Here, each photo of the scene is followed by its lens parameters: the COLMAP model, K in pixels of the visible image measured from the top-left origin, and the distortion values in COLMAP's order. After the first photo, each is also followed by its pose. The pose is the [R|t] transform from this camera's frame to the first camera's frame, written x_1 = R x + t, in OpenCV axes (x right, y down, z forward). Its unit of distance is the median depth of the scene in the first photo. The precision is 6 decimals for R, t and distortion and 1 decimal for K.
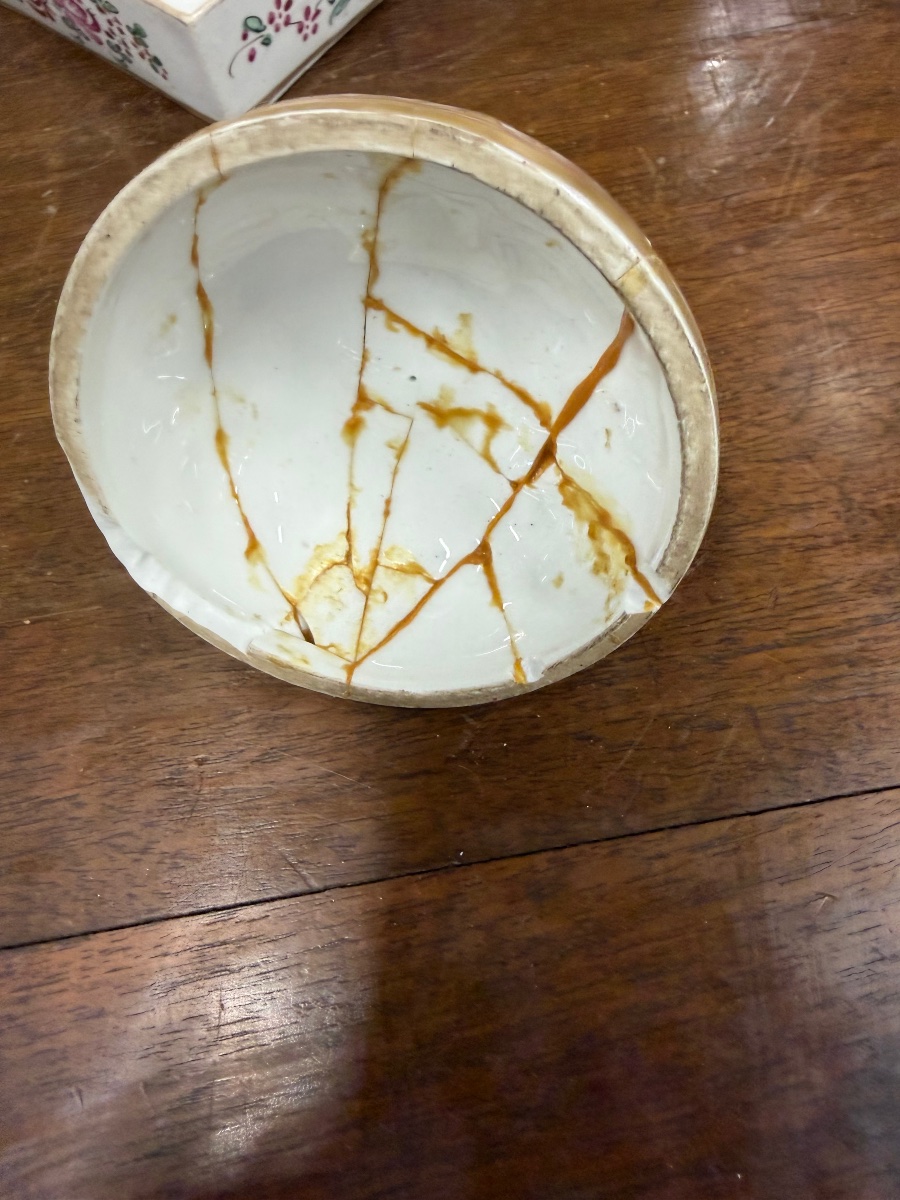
lens RADIAL K [[858.9, 0, 448.9], [0, 858.9, 469.6], [0, 0, 1]] dist [0.007998, -0.027378]
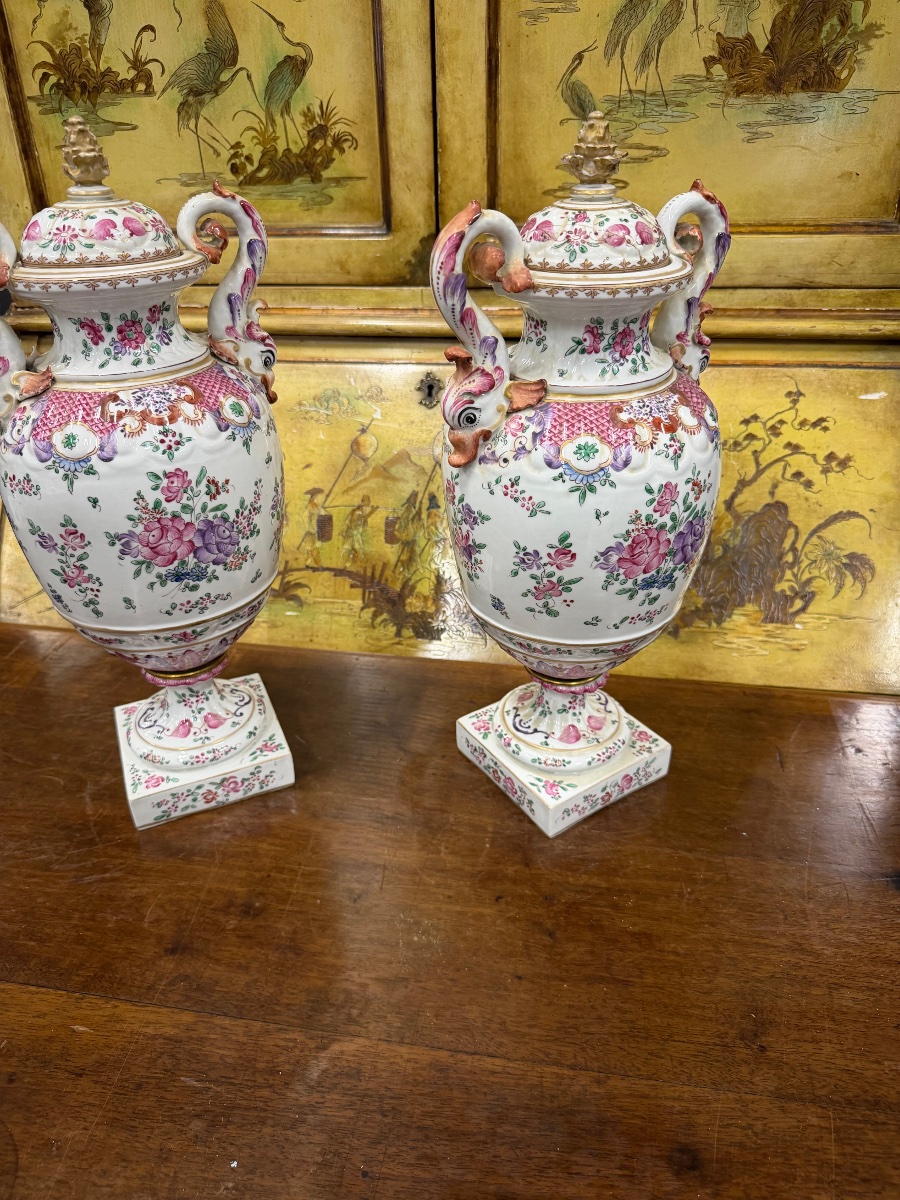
lens RADIAL K [[858.9, 0, 459.0], [0, 858.9, 608.4], [0, 0, 1]] dist [0.007998, -0.027378]
pose [[0.947759, 0.211994, -0.238352, -0.008699], [-0.305486, 0.818295, -0.486900, 0.666190], [0.091822, 0.534277, 0.840308, -2.591792]]
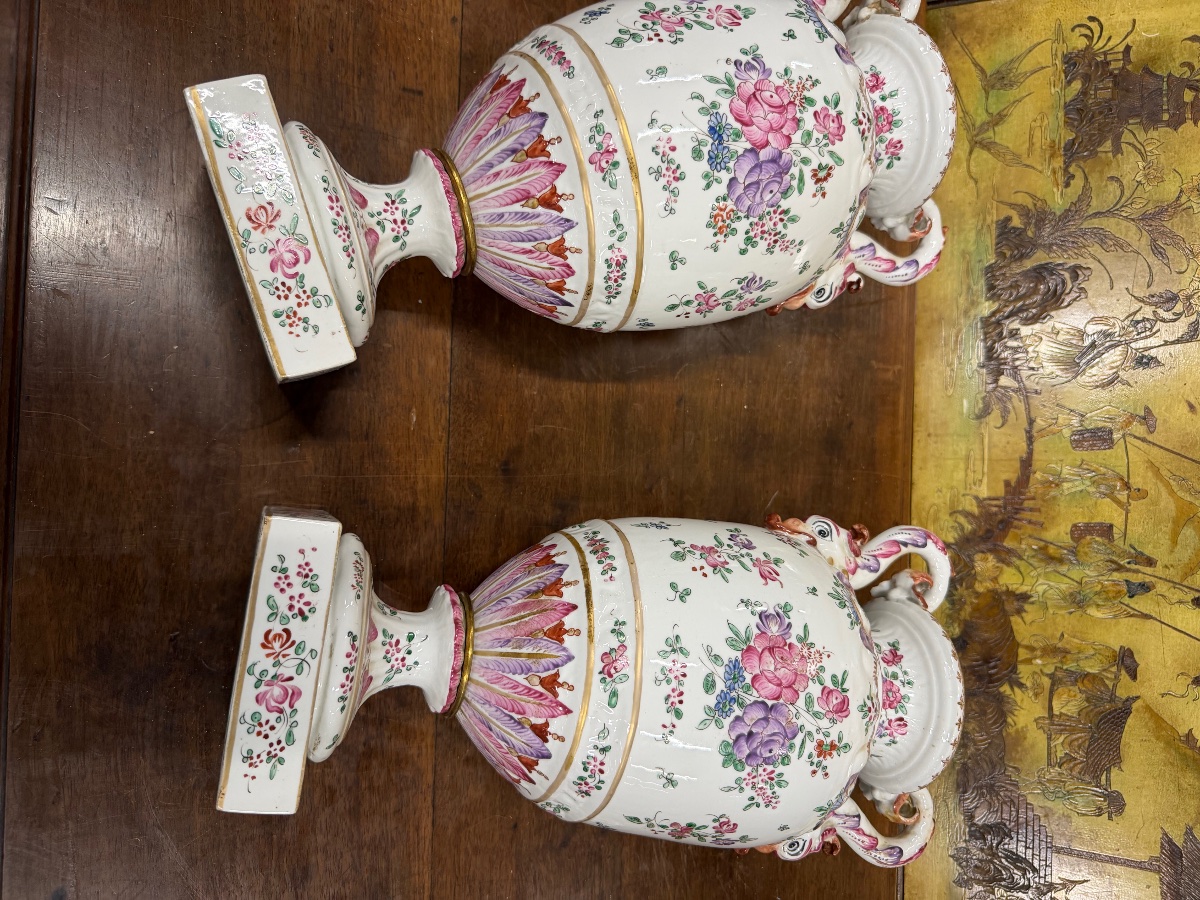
lens RADIAL K [[858.9, 0, 596.1], [0, 858.9, 452.2], [0, 0, 1]] dist [0.007998, -0.027378]
pose [[-0.205005, 0.978698, -0.011094, -1.729585], [-0.978685, -0.205117, -0.010099, 0.167340], [-0.012159, 0.008787, 0.999887, -2.406089]]
